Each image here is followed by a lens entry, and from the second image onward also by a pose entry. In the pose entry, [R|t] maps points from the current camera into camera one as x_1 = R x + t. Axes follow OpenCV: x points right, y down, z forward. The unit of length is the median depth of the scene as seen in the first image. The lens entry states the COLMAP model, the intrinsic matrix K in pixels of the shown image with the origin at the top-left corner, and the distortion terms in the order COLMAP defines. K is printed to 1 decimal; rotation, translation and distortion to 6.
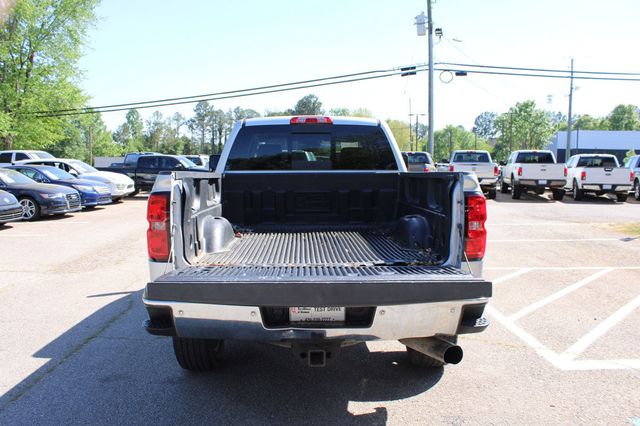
lens RADIAL K [[540.7, 0, 320.0], [0, 540.7, 213.0], [0, 0, 1]] dist [-0.172146, 0.161014]
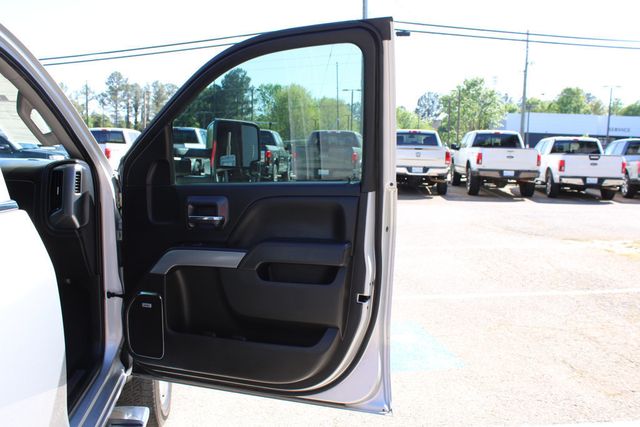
lens RADIAL K [[571.7, 0, 320.0], [0, 571.7, 213.5], [0, 0, 1]] dist [-0.114561, 0.015673]
pose [[0.993340, 0.000496, 0.115221, 0.055774], [-0.003590, 0.999638, 0.026648, -0.019032], [-0.115166, -0.026884, 0.992982, 0.203584]]
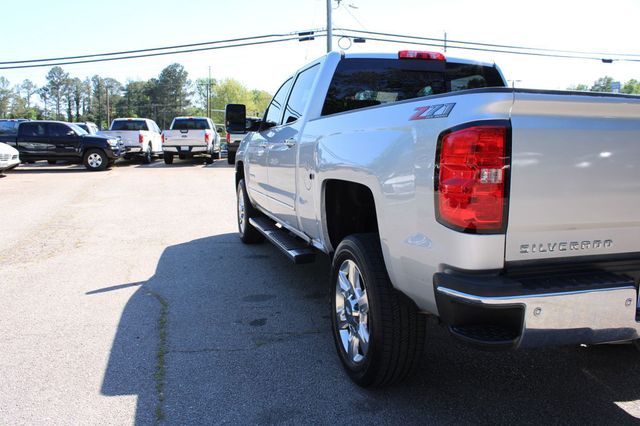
lens RADIAL K [[540.7, 0, 320.0], [0, 540.7, 213.0], [0, 0, 1]] dist [-0.172146, 0.161014]
pose [[0.967387, -0.033786, 0.251041, -0.078891], [0.020803, 0.998314, 0.054193, 0.003653], [-0.252448, -0.047204, 0.966458, 0.054765]]
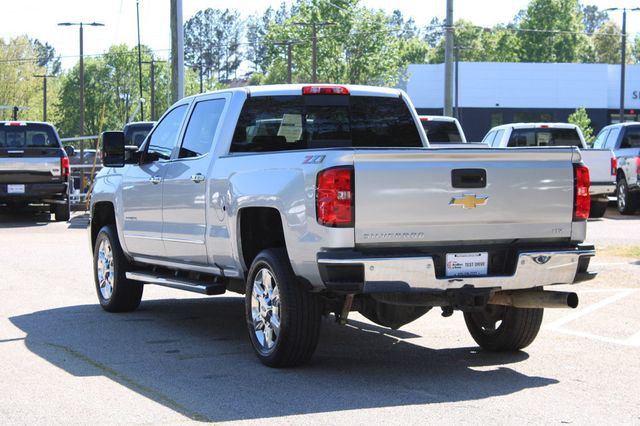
lens RADIAL K [[1550.3, 0, 320.0], [0, 1550.3, 213.0], [0, 0, 1]] dist [0.051035, 0.843047]
pose [[0.927891, -0.021667, 0.372222, -0.192535], [0.041028, 0.998181, -0.044174, 0.025117], [-0.370587, 0.056260, 0.927092, -0.249751]]
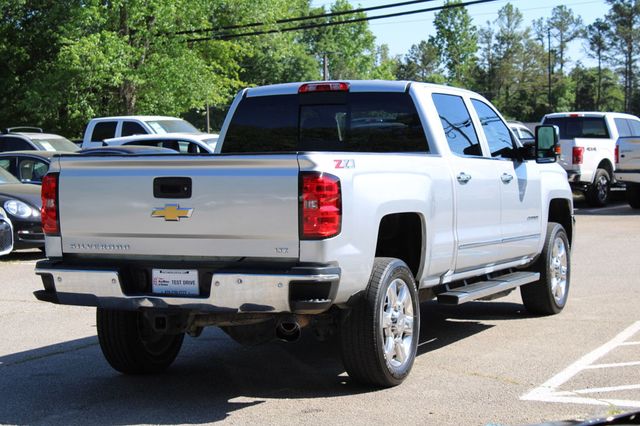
lens RADIAL K [[1472.5, 0, 320.0], [0, 1472.5, 213.0], [0, 0, 1]] dist [0.060399, 0.407924]
pose [[0.903806, 0.006694, -0.427890, 0.185751], [-0.024507, 0.999046, -0.036135, 0.017402], [0.427240, 0.043146, 0.903108, -0.187887]]
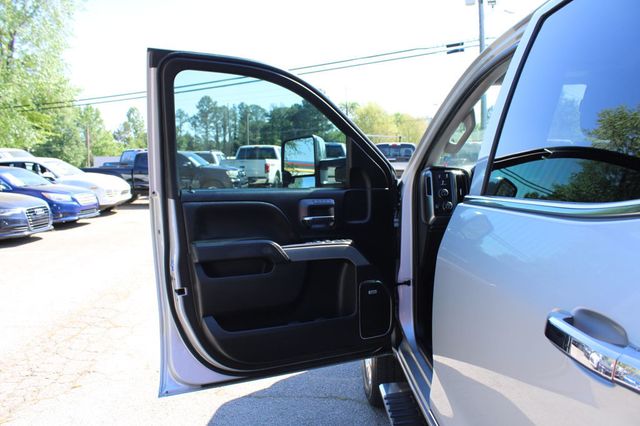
lens RADIAL K [[540.7, 0, 320.0], [0, 540.7, 213.0], [0, 0, 1]] dist [-0.172146, 0.161014]
pose [[0.999829, -0.017292, -0.006550, -0.059505], [0.017337, 0.999826, 0.006932, -0.017001], [0.006429, -0.007045, 0.999955, 0.195807]]
